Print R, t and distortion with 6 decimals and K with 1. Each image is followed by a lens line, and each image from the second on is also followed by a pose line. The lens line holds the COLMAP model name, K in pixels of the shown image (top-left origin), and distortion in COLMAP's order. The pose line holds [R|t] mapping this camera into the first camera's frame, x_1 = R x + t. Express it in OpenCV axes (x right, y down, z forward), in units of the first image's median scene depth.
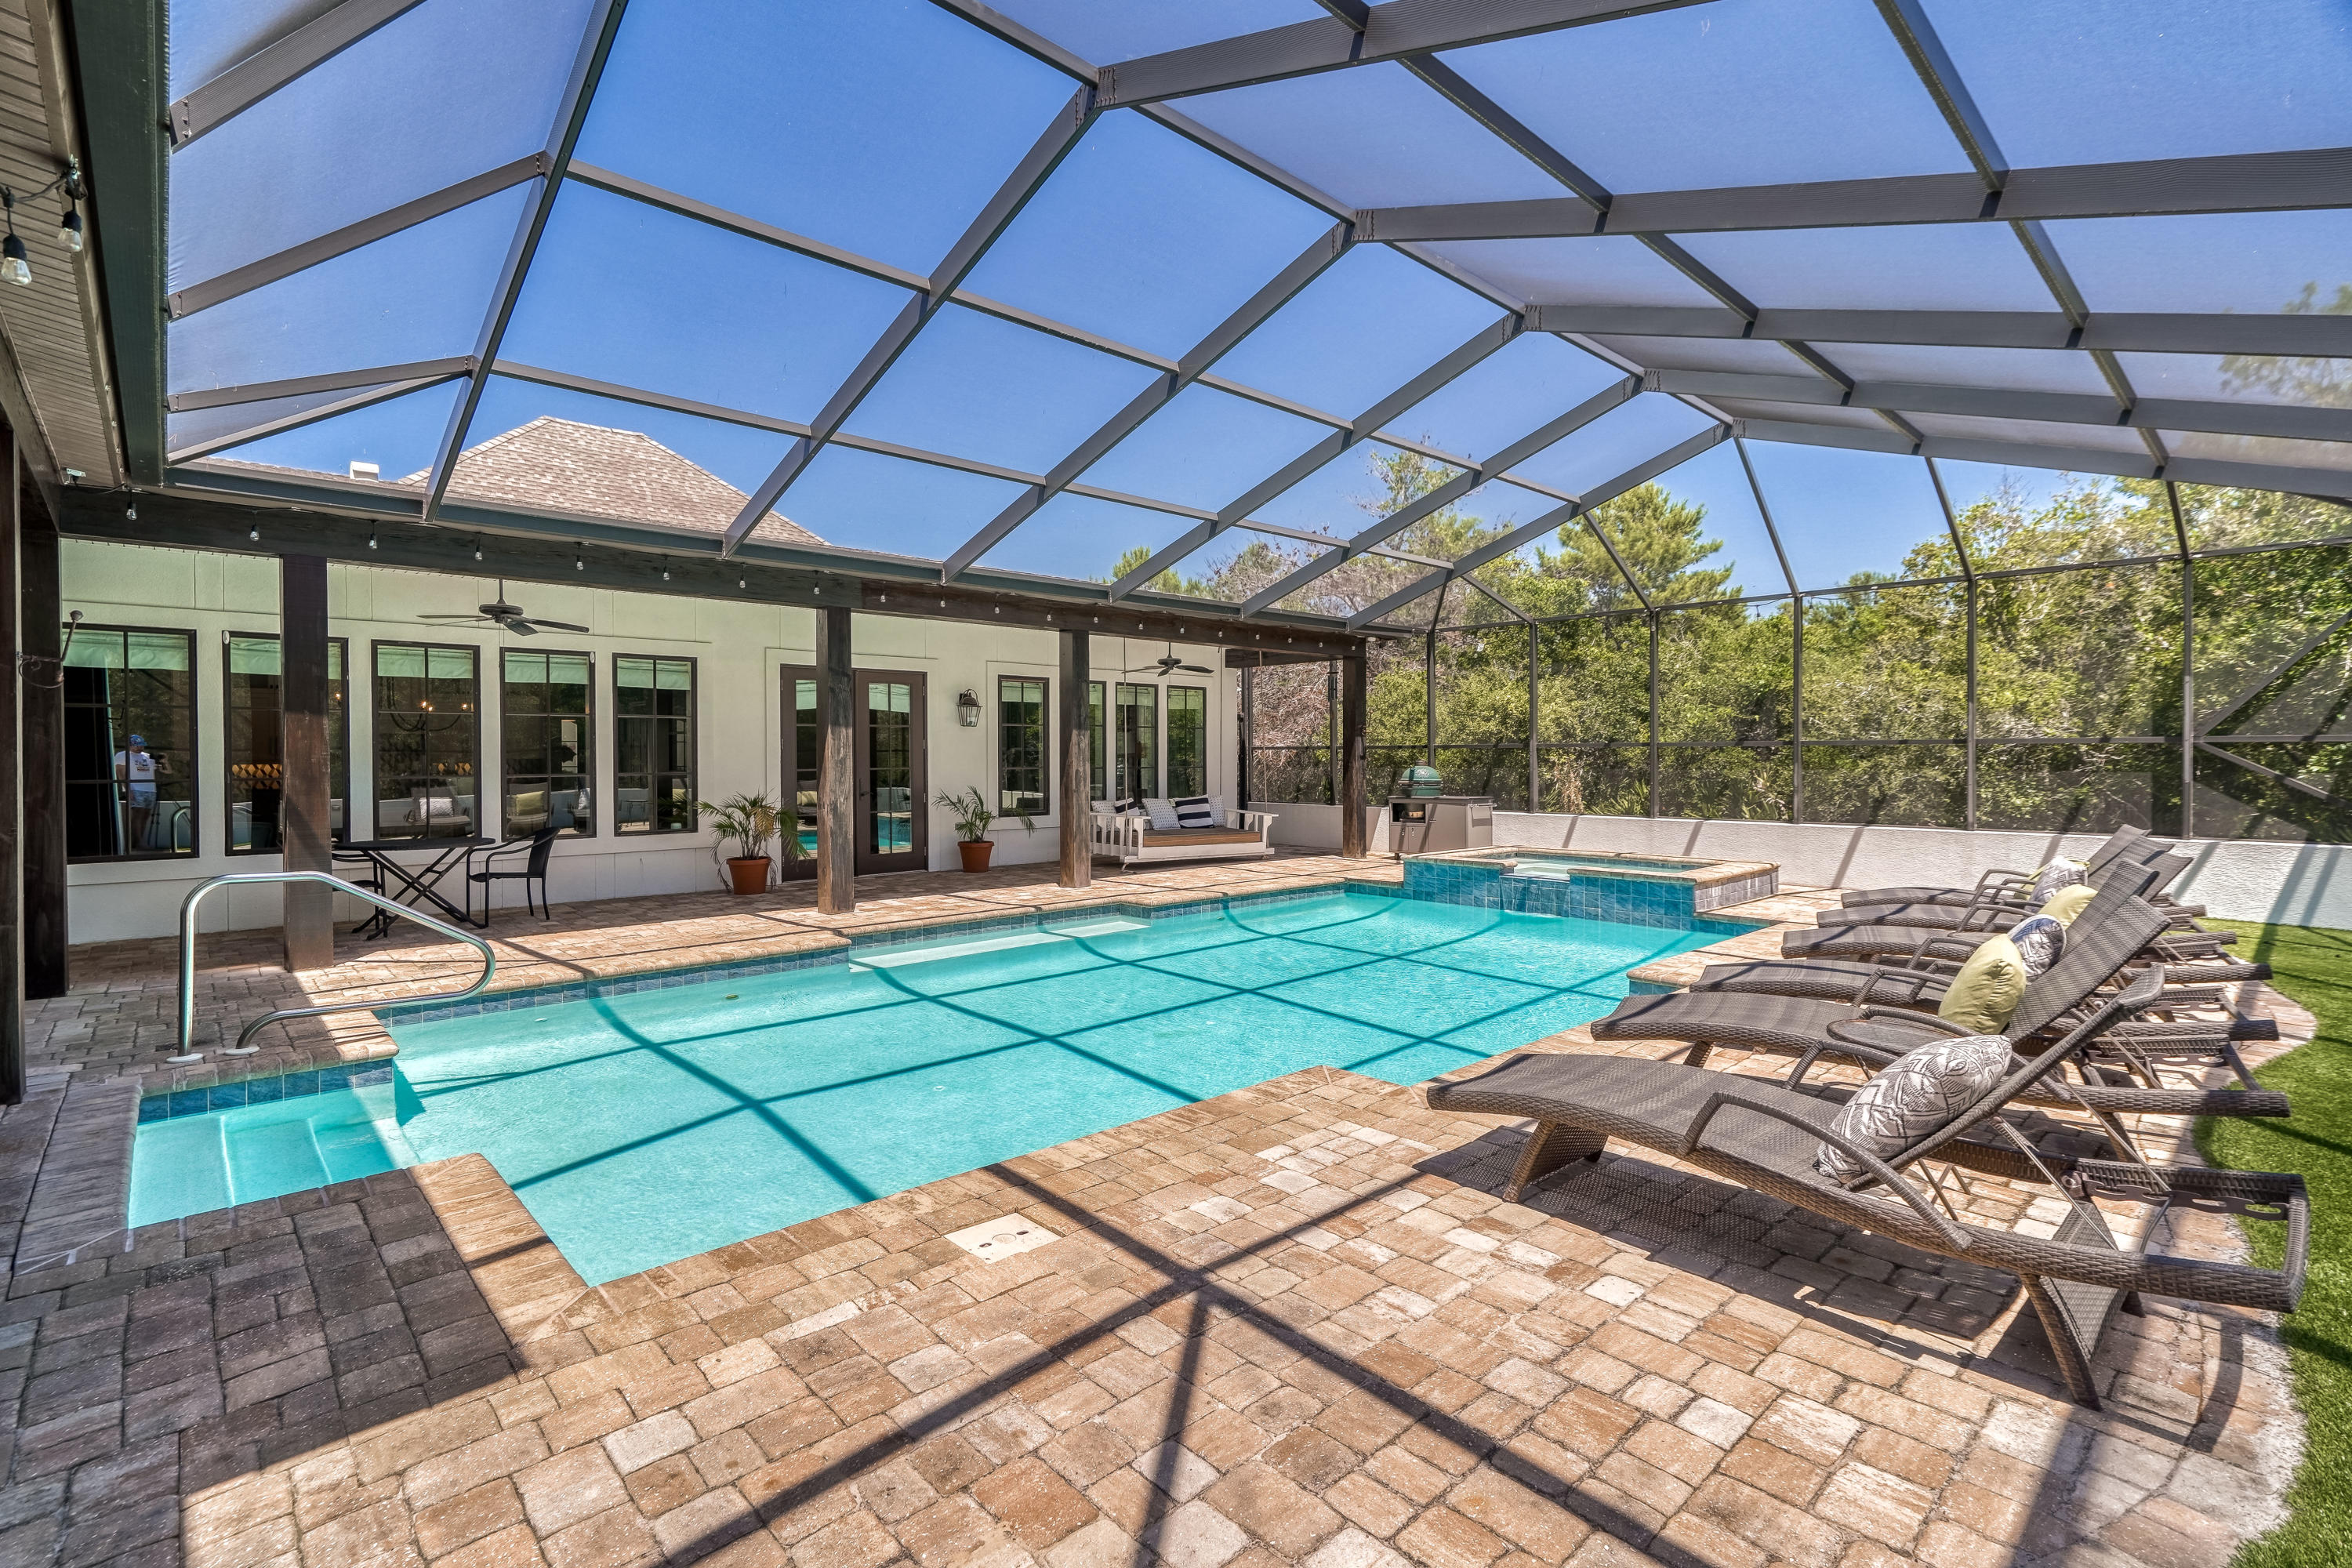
lens RADIAL K [[1116.0, 0, 1166.2], [0, 1116.0, 768.0], [0, 0, 1]] dist [0.001941, 0.000652]
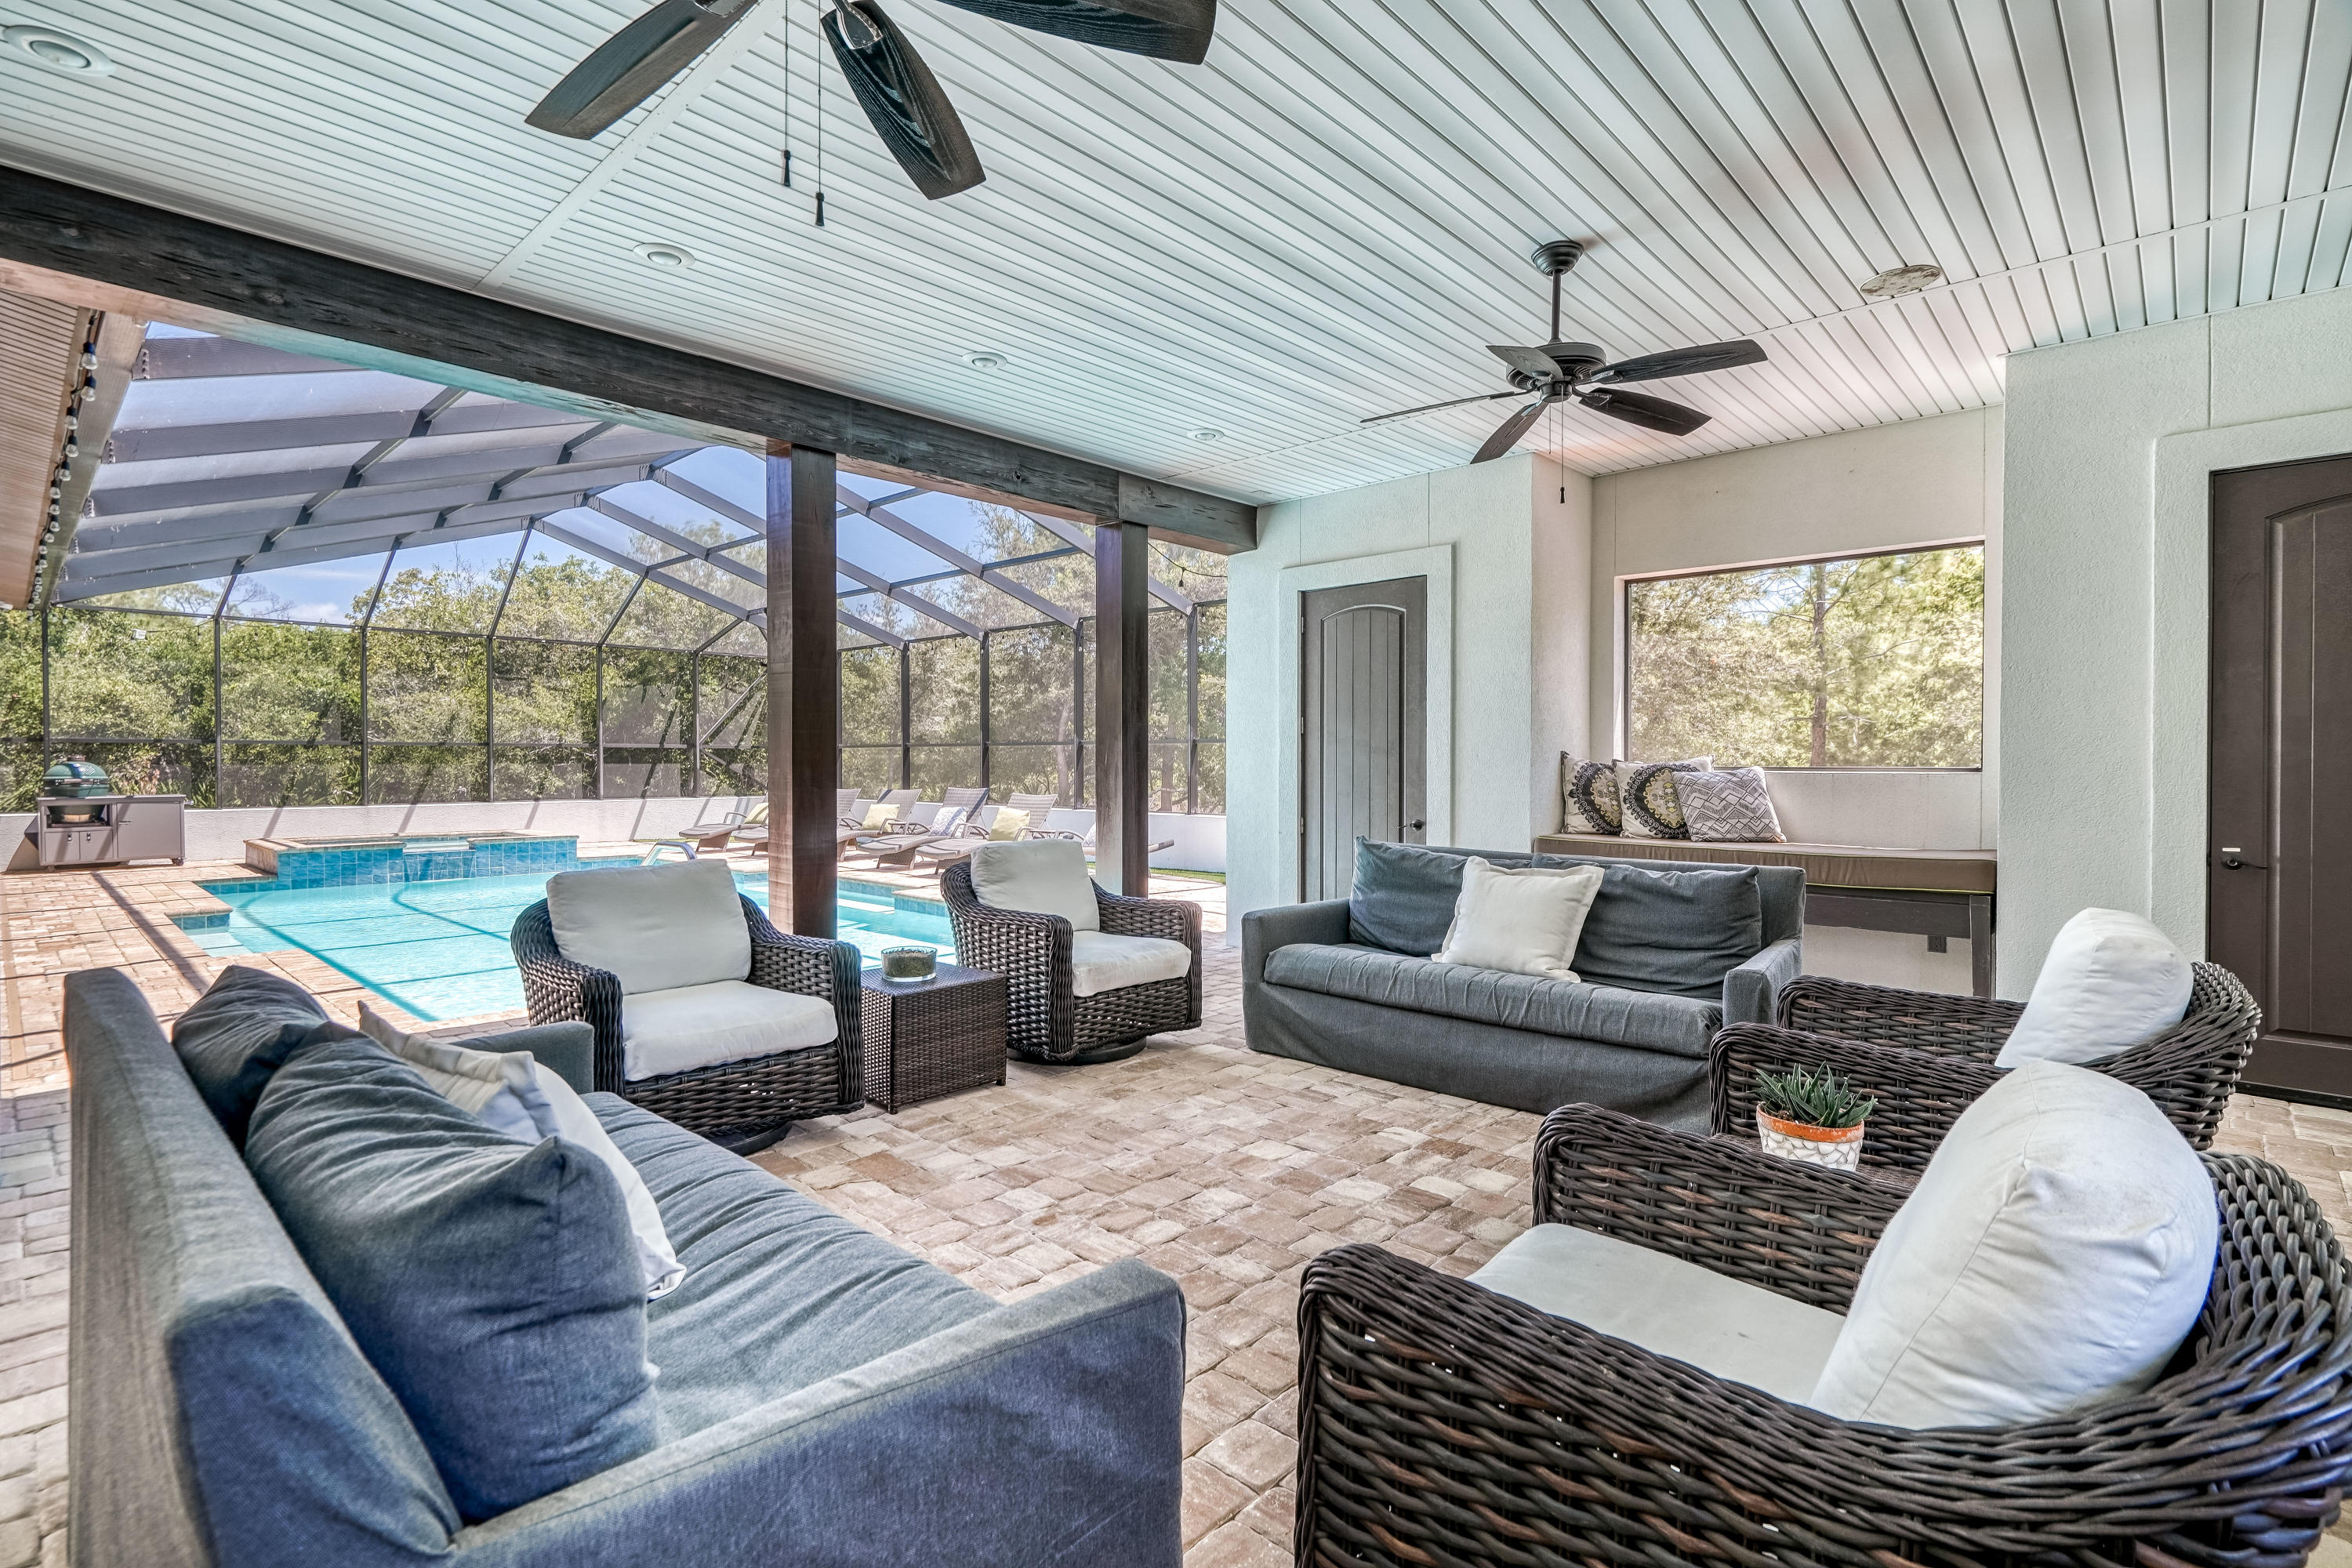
lens RADIAL K [[1116.0, 0, 1166.2], [0, 1116.0, 768.0], [0, 0, 1]] dist [0.001941, 0.000652]
pose [[-0.081413, -0.004848, 0.996669, -0.998566], [0.009379, 0.999940, 0.005630, 0.007402], [-0.996636, 0.009806, -0.081363, 0.308294]]
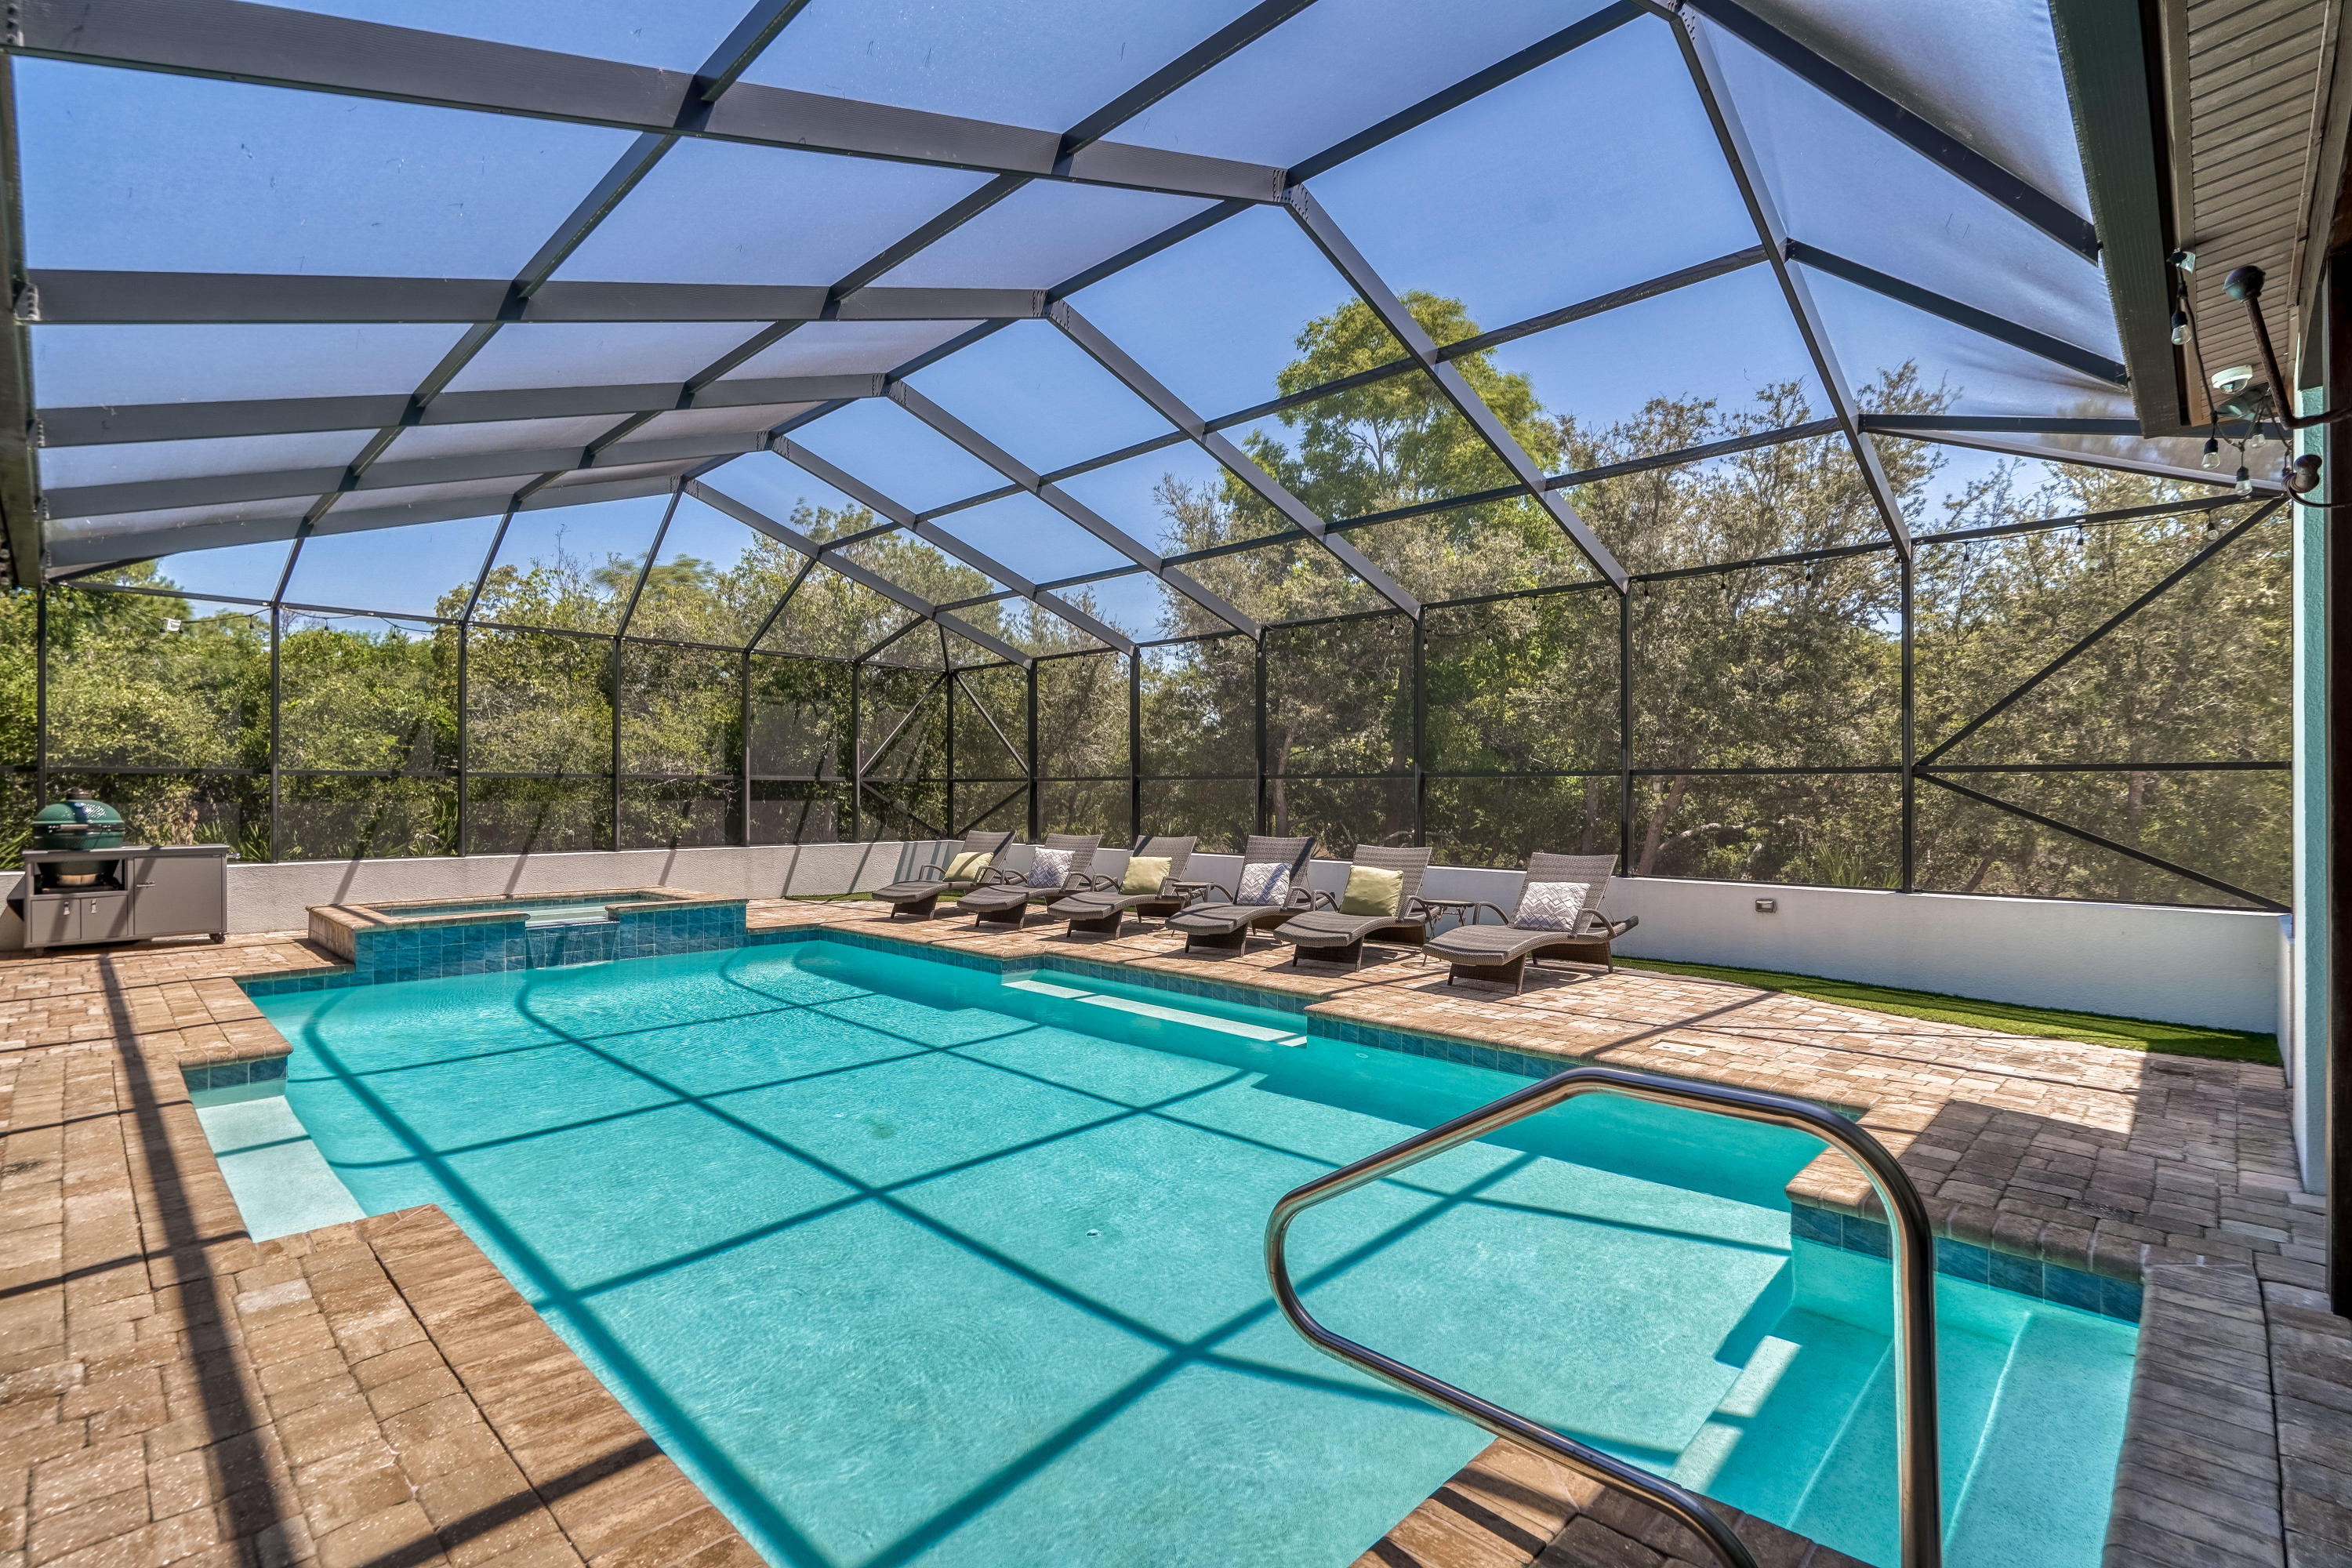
lens RADIAL K [[1092.6, 0, 1156.5], [0, 1092.6, 782.3], [0, 0, 1]] dist [-0.001644, -0.000544]
pose [[-0.057769, 0.013776, 0.998235, -0.581814], [0.008926, 0.999872, -0.013282, 0.001613], [-0.998290, 0.008143, -0.057885, 0.606386]]
